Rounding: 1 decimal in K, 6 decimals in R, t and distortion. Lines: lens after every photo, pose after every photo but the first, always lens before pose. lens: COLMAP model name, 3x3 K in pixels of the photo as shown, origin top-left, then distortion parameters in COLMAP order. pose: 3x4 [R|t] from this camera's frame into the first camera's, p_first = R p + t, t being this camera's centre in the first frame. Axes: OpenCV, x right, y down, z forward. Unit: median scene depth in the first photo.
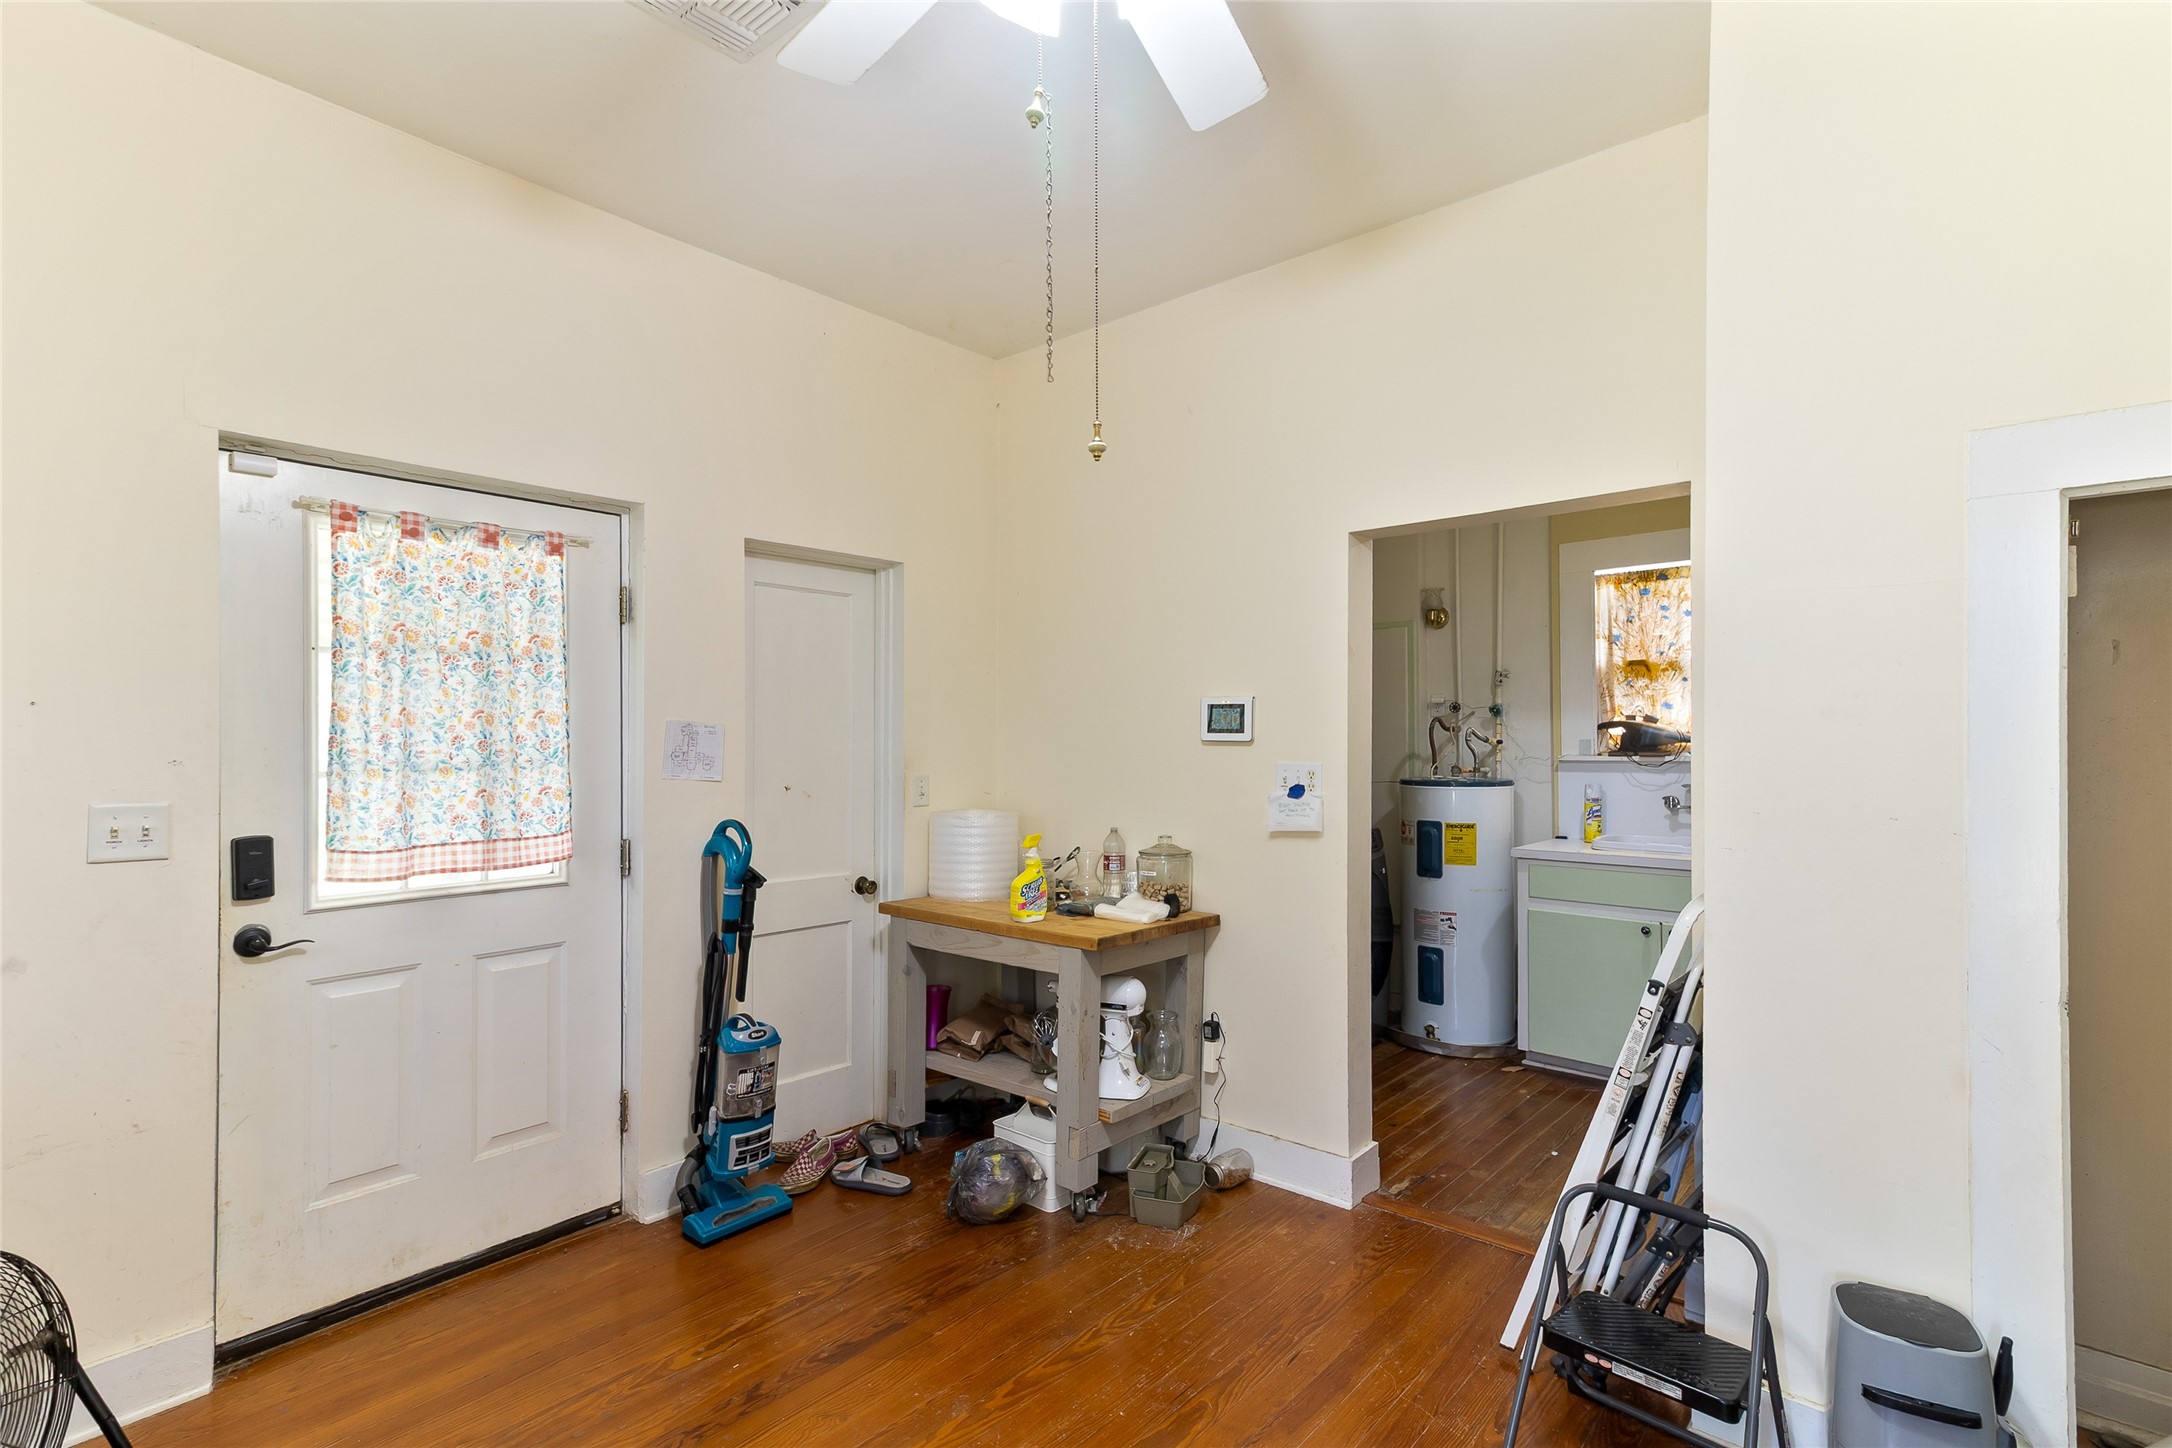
lens RADIAL K [[1016.0, 0, 1086.3], [0, 1016.0, 735.5], [0, 0, 1]] dist [0.022179, 0.000388]
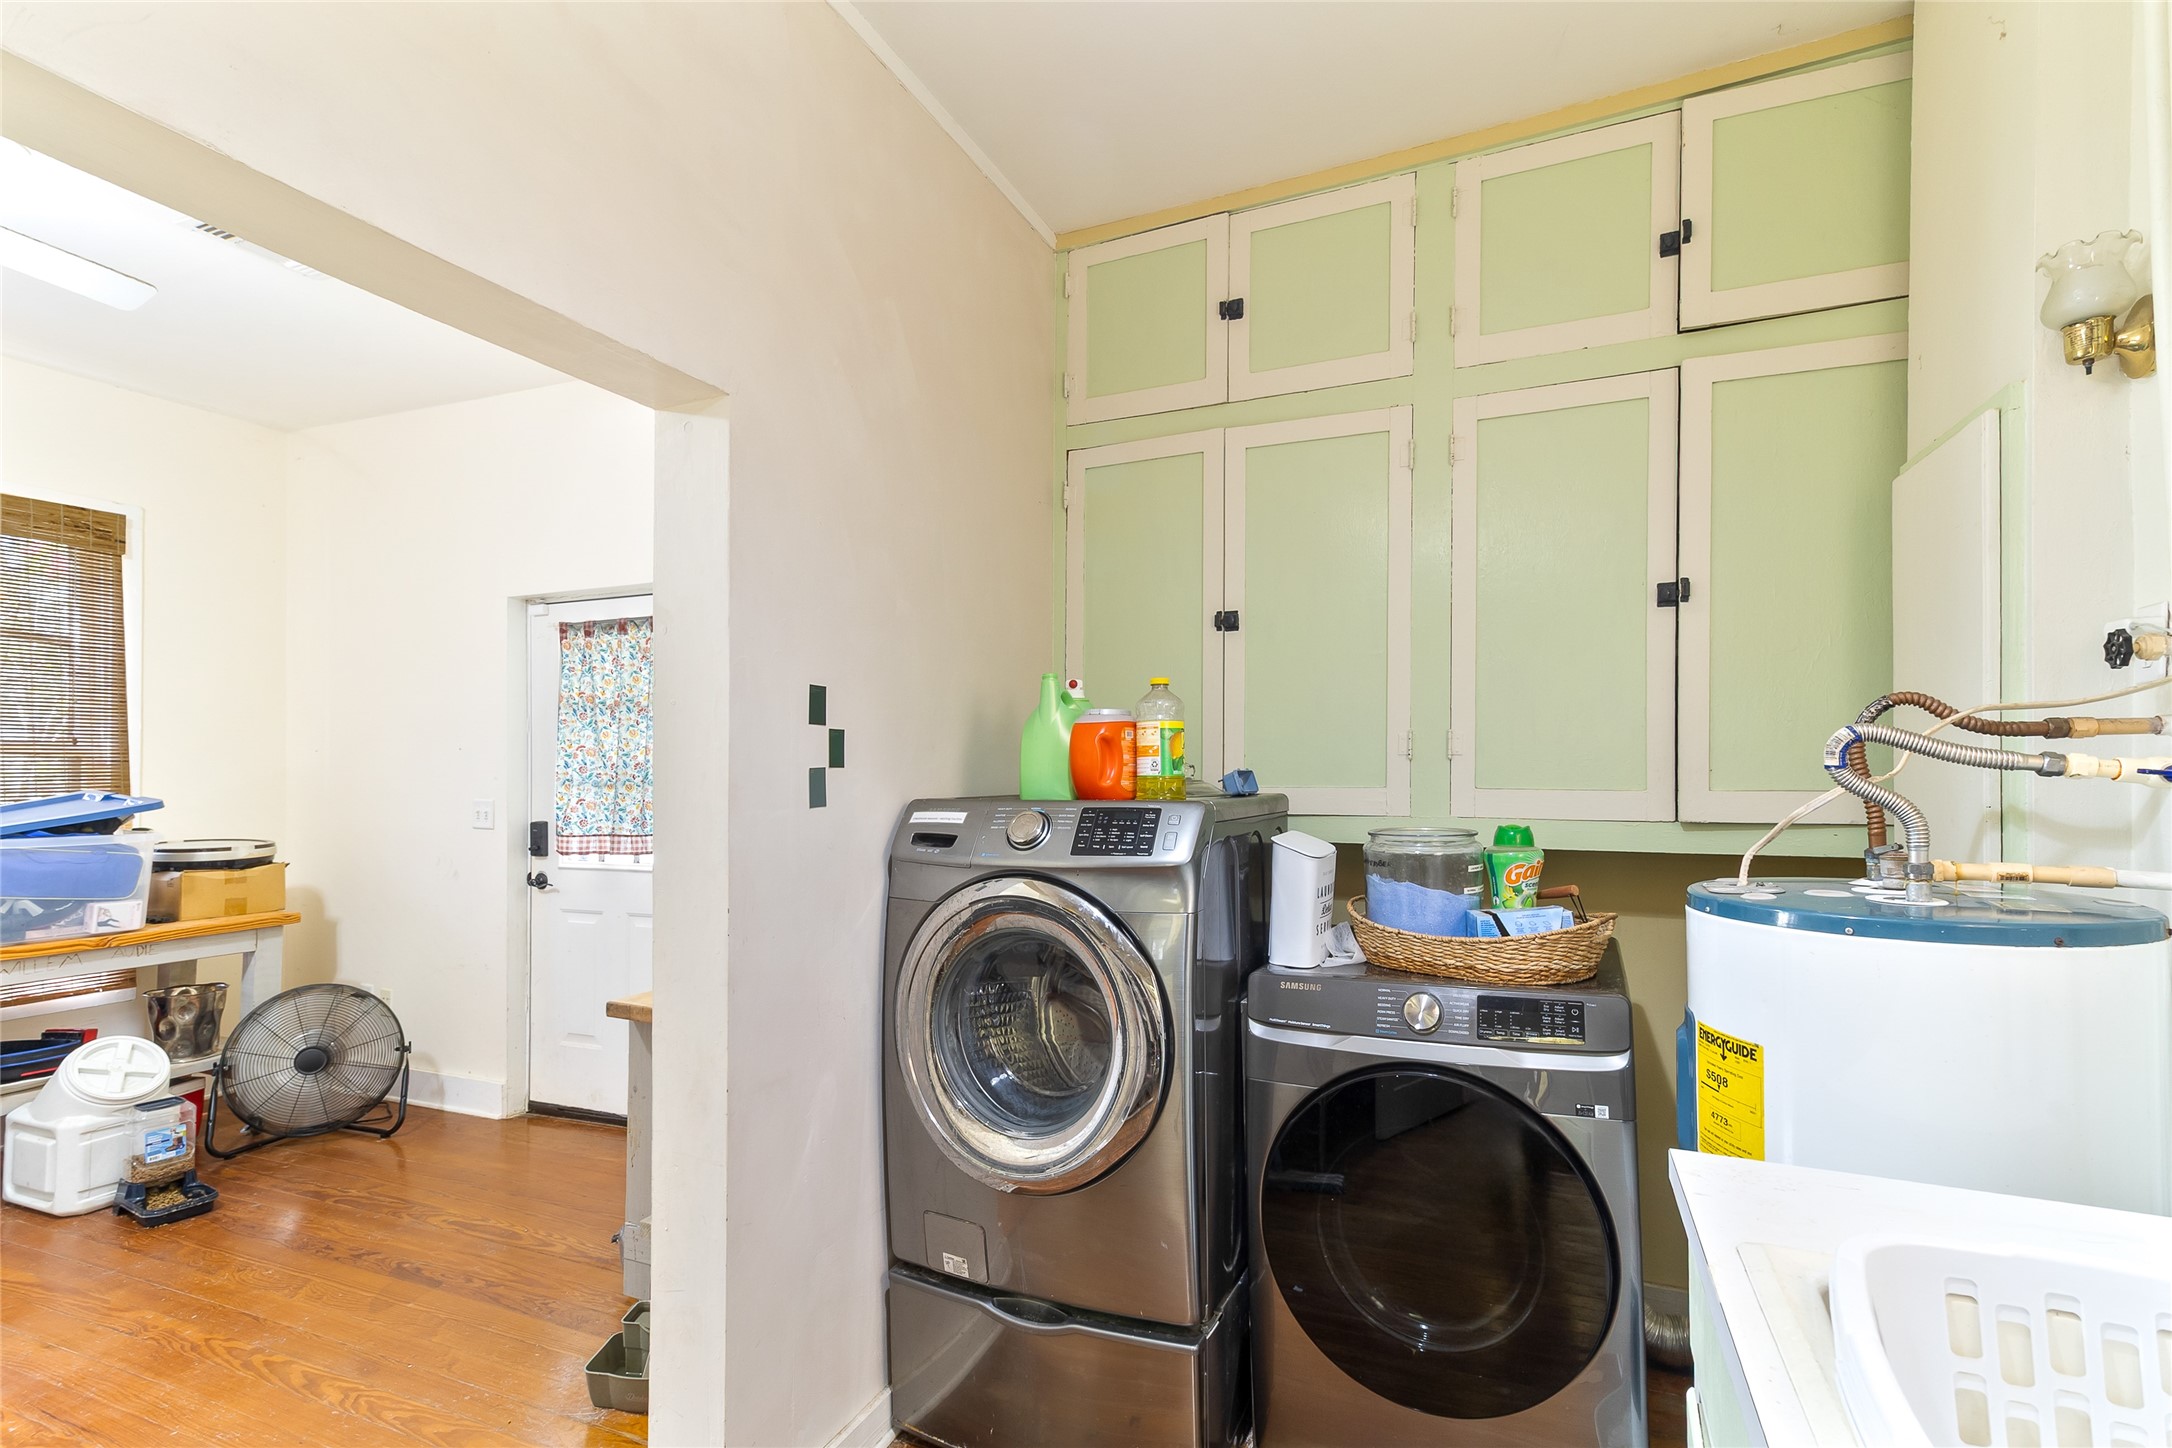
lens RADIAL K [[1016.0, 0, 1098.9], [0, 1016.0, 762.6], [0, 0, 1]] dist [0.022179, 0.000388]
pose [[0.289666, -0.007421, -0.957099, 1.058578], [0.006861, 0.999960, -0.005677, 0.012920], [0.957103, -0.004922, 0.289706, 1.293395]]
